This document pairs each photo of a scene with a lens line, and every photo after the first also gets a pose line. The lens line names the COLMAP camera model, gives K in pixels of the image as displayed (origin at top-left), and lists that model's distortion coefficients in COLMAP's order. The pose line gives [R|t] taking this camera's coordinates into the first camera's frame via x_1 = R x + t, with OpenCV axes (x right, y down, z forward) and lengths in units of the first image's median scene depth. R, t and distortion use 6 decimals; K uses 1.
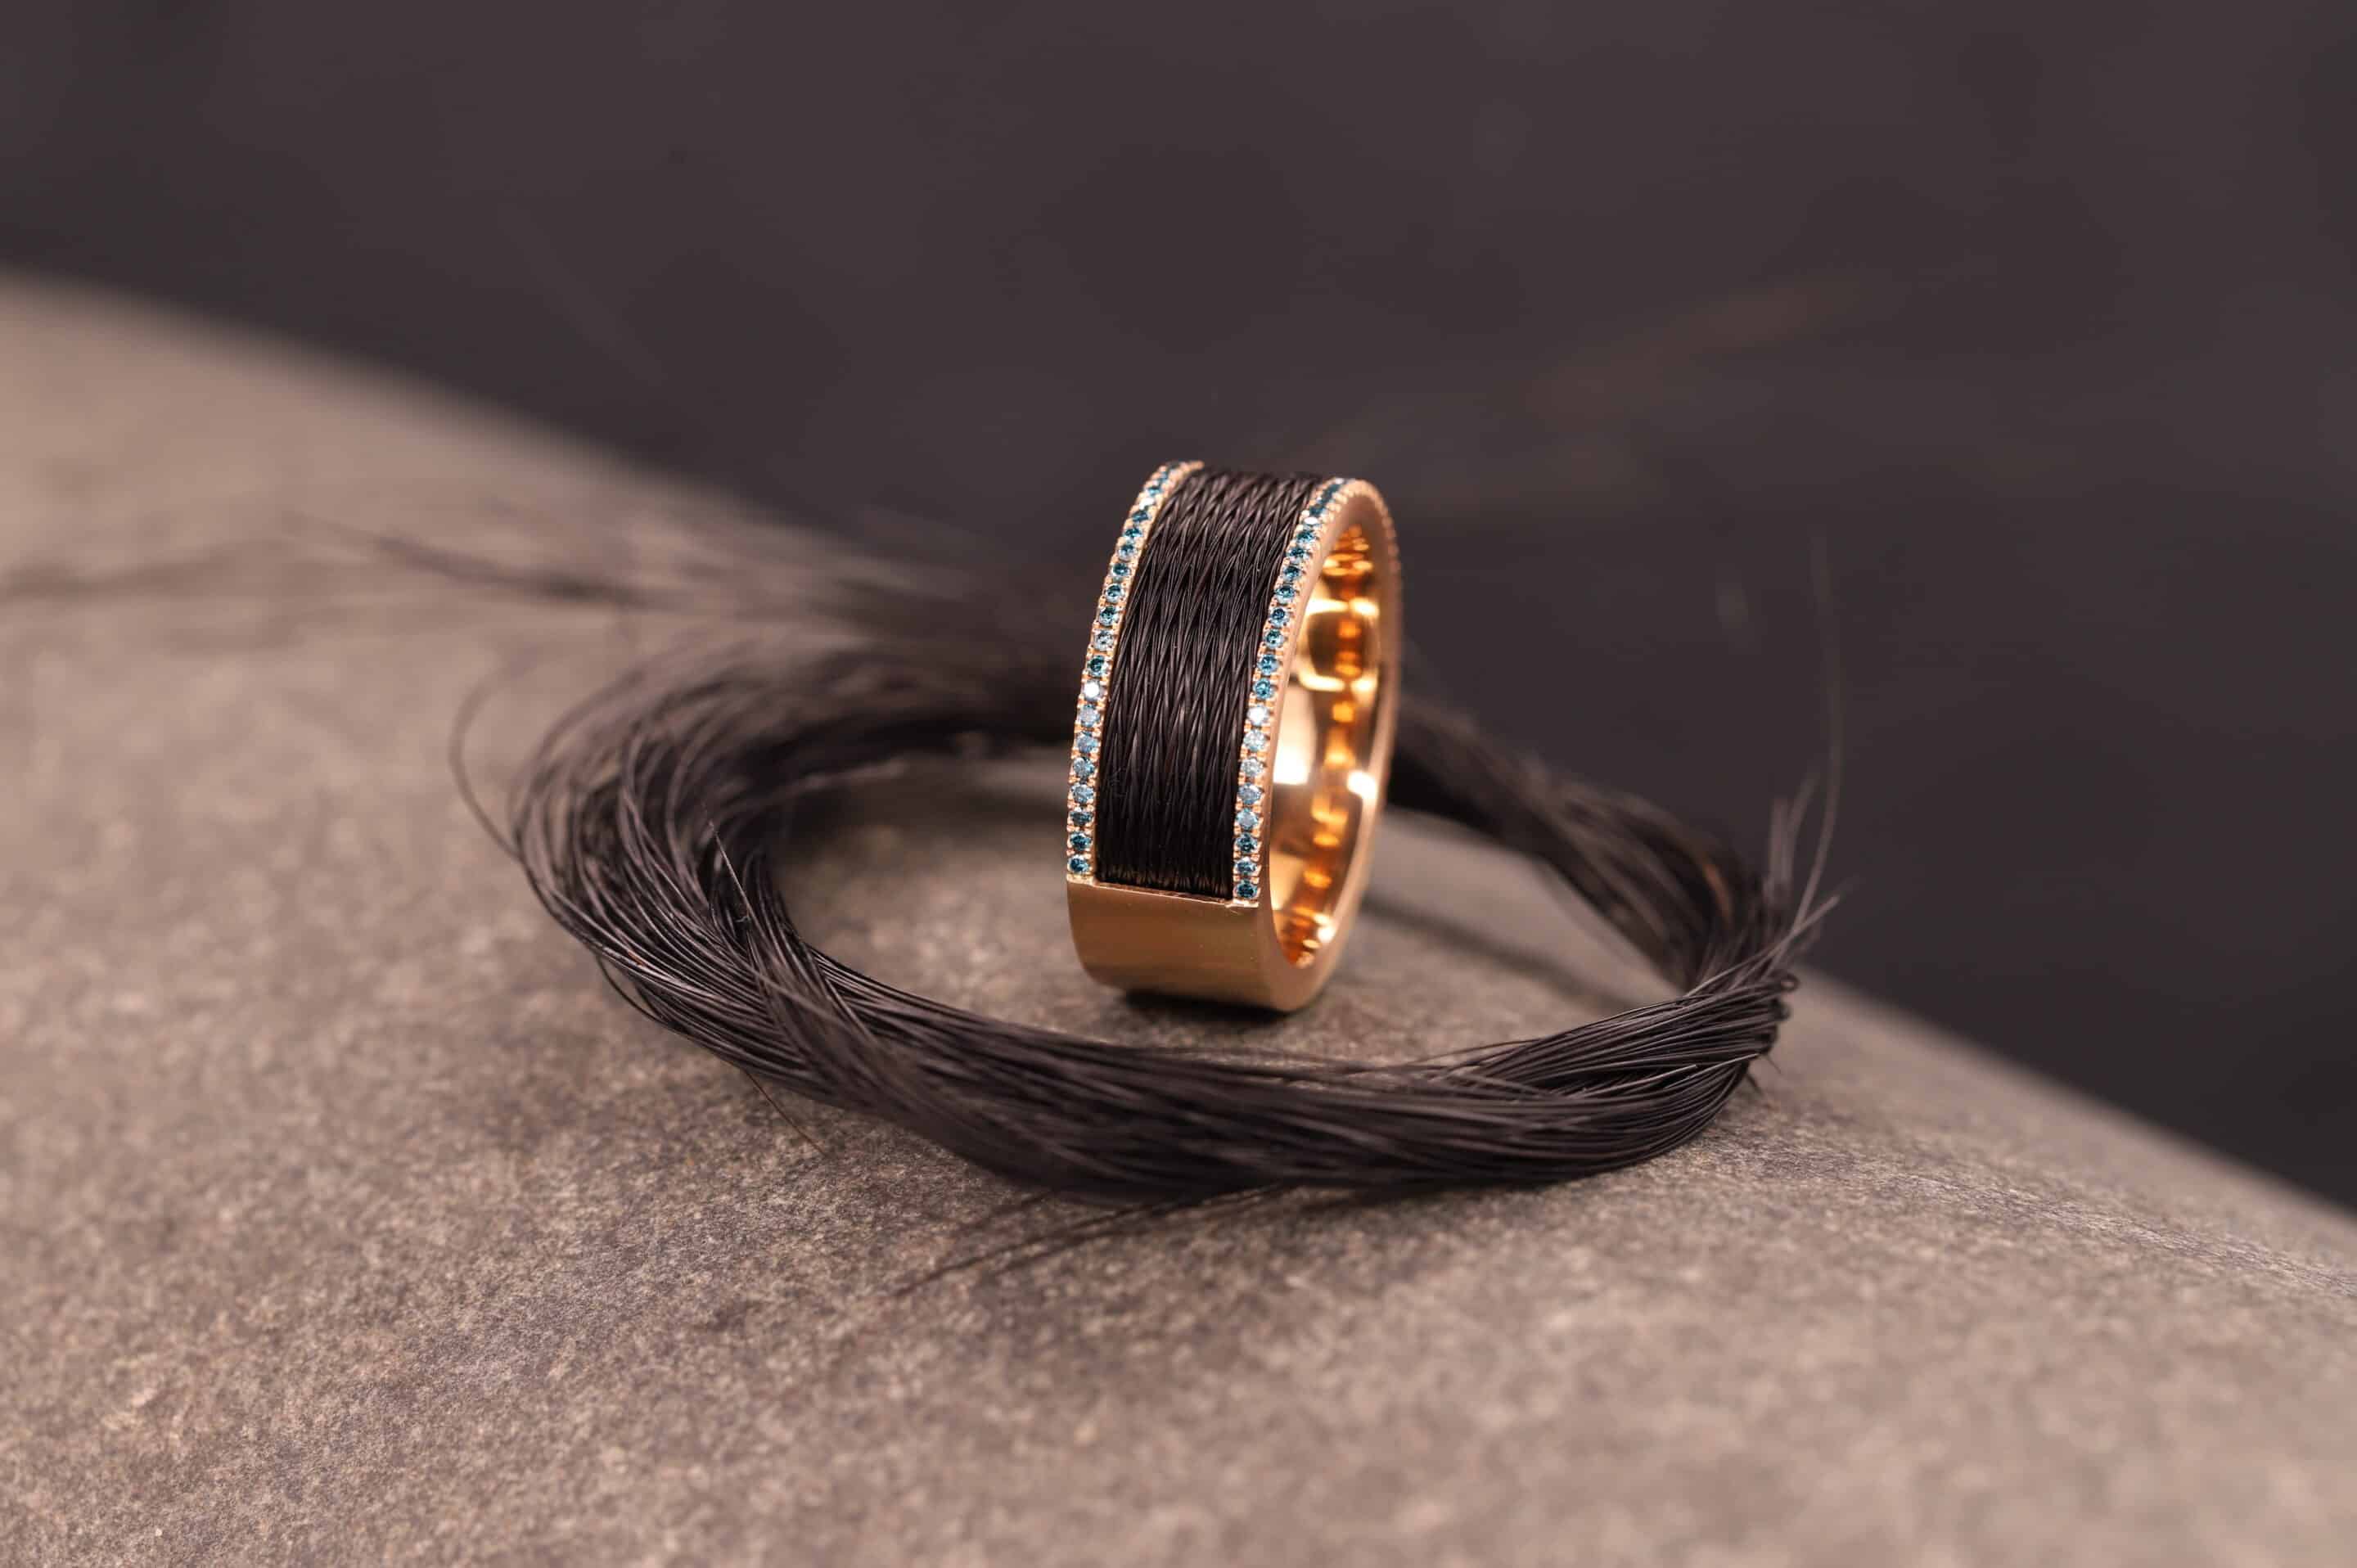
lens RADIAL K [[9762.0, 0, 1178.5], [0, 9762.0, 784.0], [0, 0, 1]] dist [-0.307645, -0.432696]
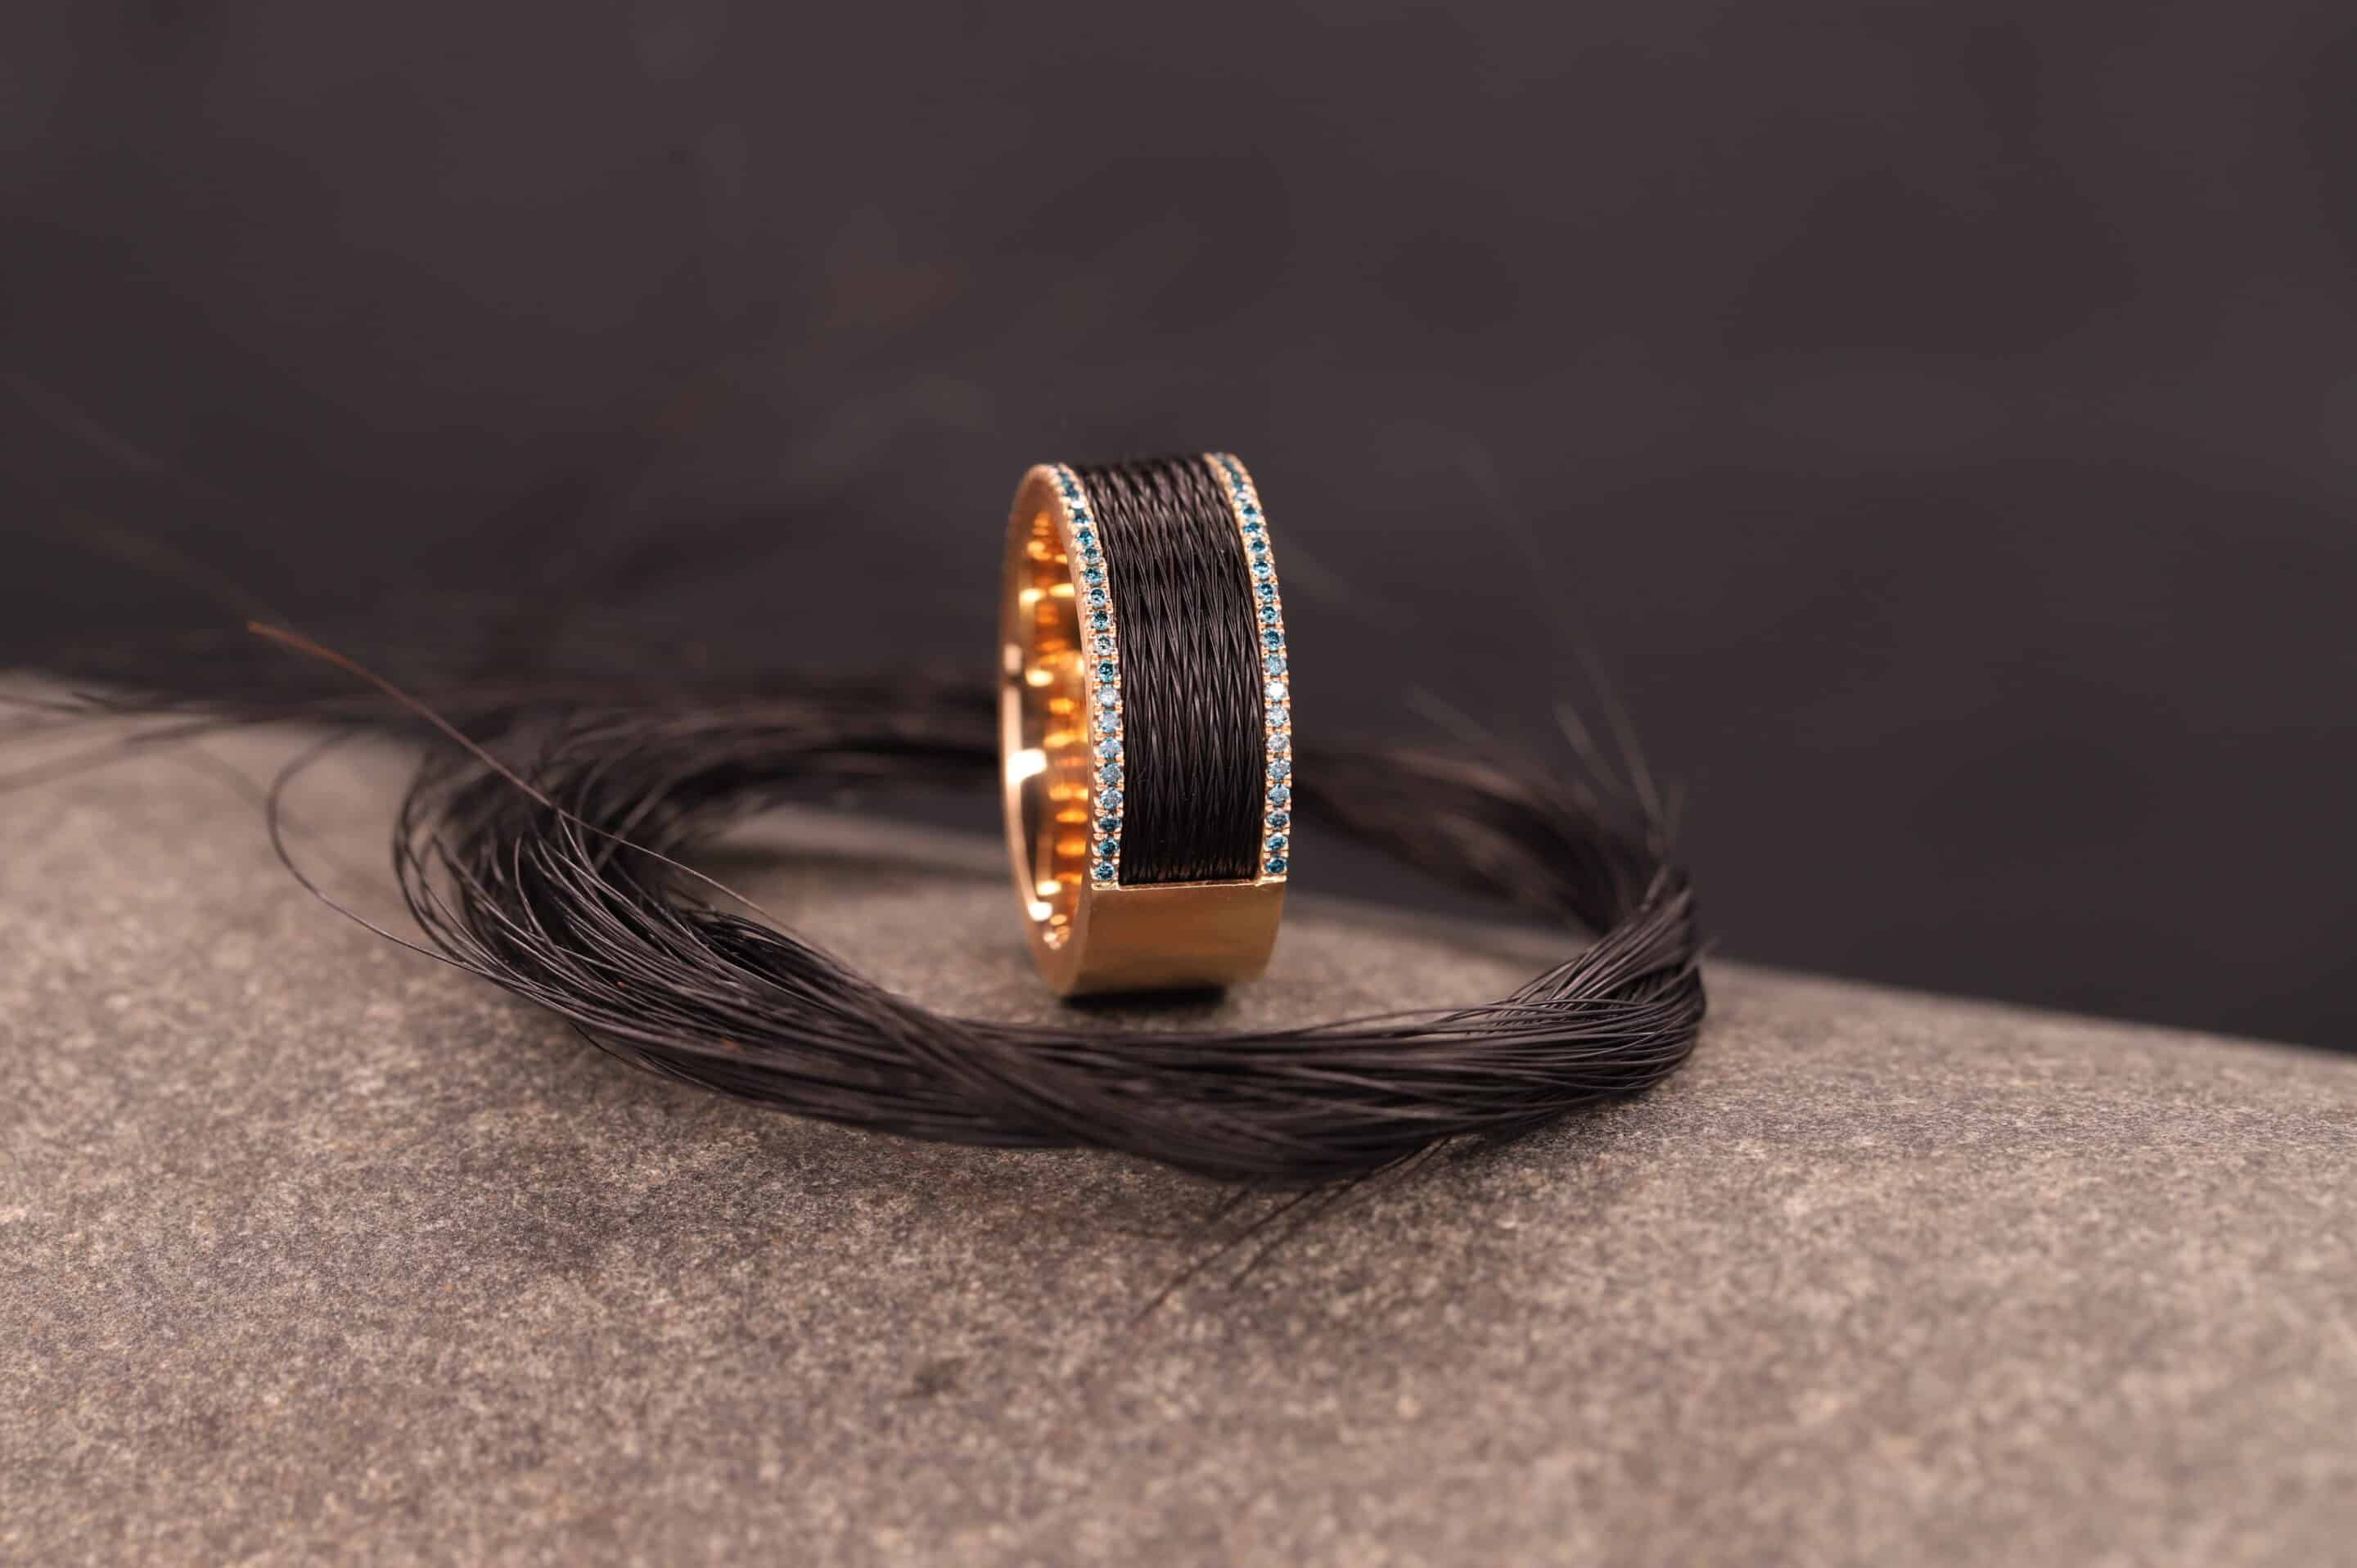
lens RADIAL K [[9762.0, 0, 1178.5], [0, 9762.0, 784.0], [0, 0, 1]] dist [-0.307645, -0.432696]
pose [[0.885017, -0.172265, 0.432515, -0.434741], [0.173530, 0.984137, 0.036889, -0.036166], [-0.432009, 0.042407, 0.900872, 0.098076]]
